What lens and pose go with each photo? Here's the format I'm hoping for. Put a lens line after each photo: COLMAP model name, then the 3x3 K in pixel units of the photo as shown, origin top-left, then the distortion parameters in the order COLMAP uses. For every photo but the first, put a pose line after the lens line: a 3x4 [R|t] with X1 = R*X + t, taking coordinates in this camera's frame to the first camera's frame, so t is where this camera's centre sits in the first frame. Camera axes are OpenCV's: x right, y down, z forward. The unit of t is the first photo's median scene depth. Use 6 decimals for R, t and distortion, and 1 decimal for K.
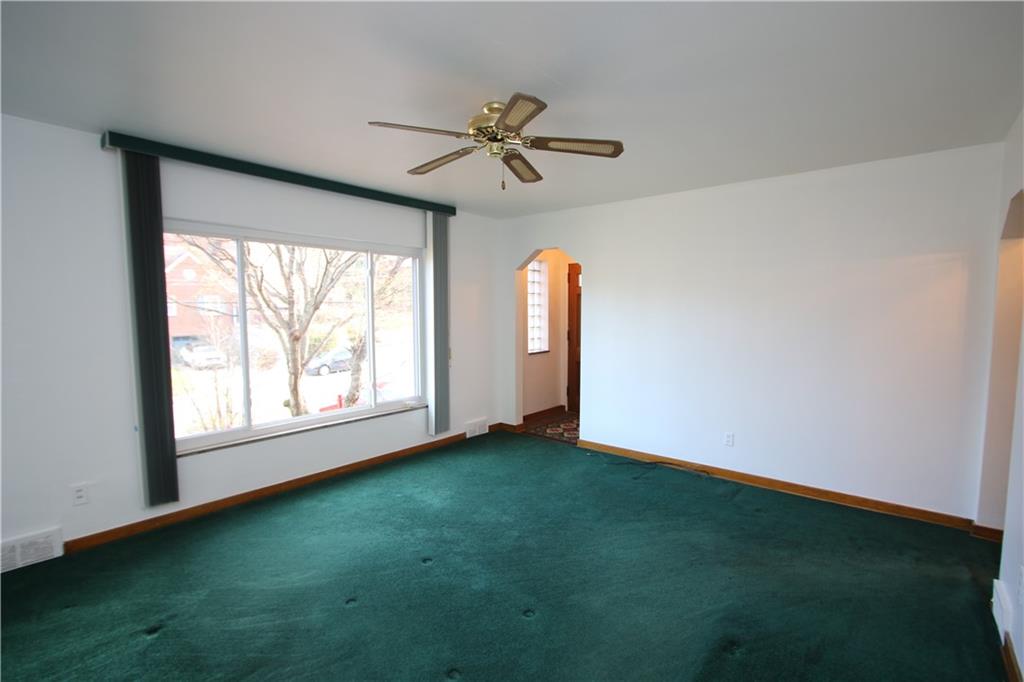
lens RADIAL K [[471.8, 0, 509.6], [0, 471.8, 340.0], [0, 0, 1]] dist [-0.018126, 0.000467]
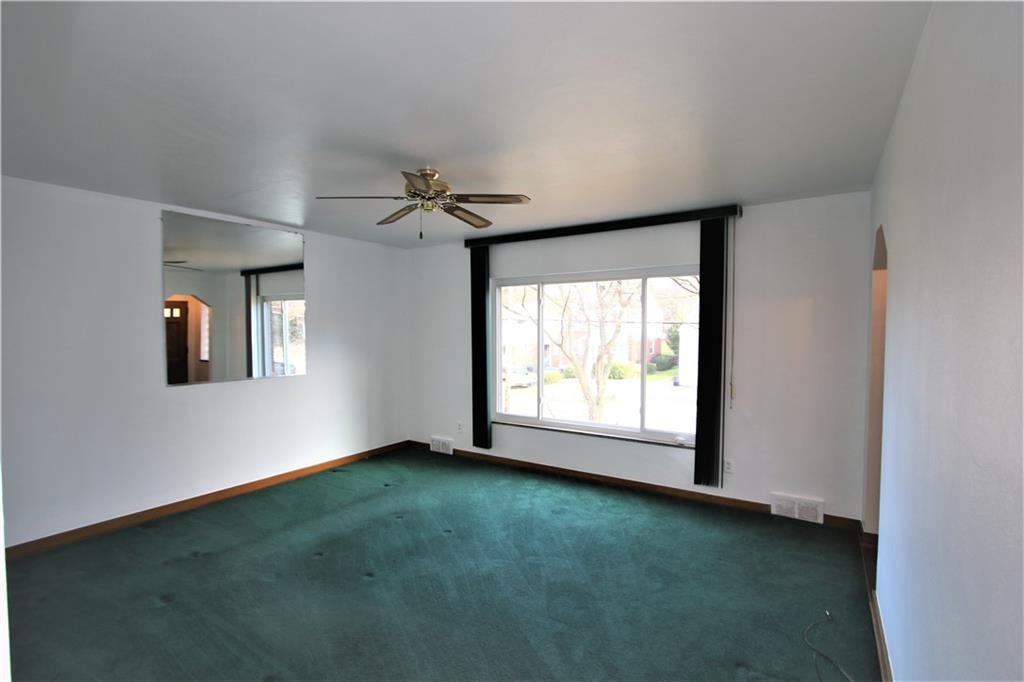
lens RADIAL K [[471.8, 0, 504.9], [0, 471.8, 345.7], [0, 0, 1]] dist [-0.018126, 0.000467]
pose [[0.113814, 0.038512, -0.992755, 0.738155], [-0.059265, 0.997732, 0.031910, -0.061260], [0.991733, 0.055203, 0.115838, 0.651683]]
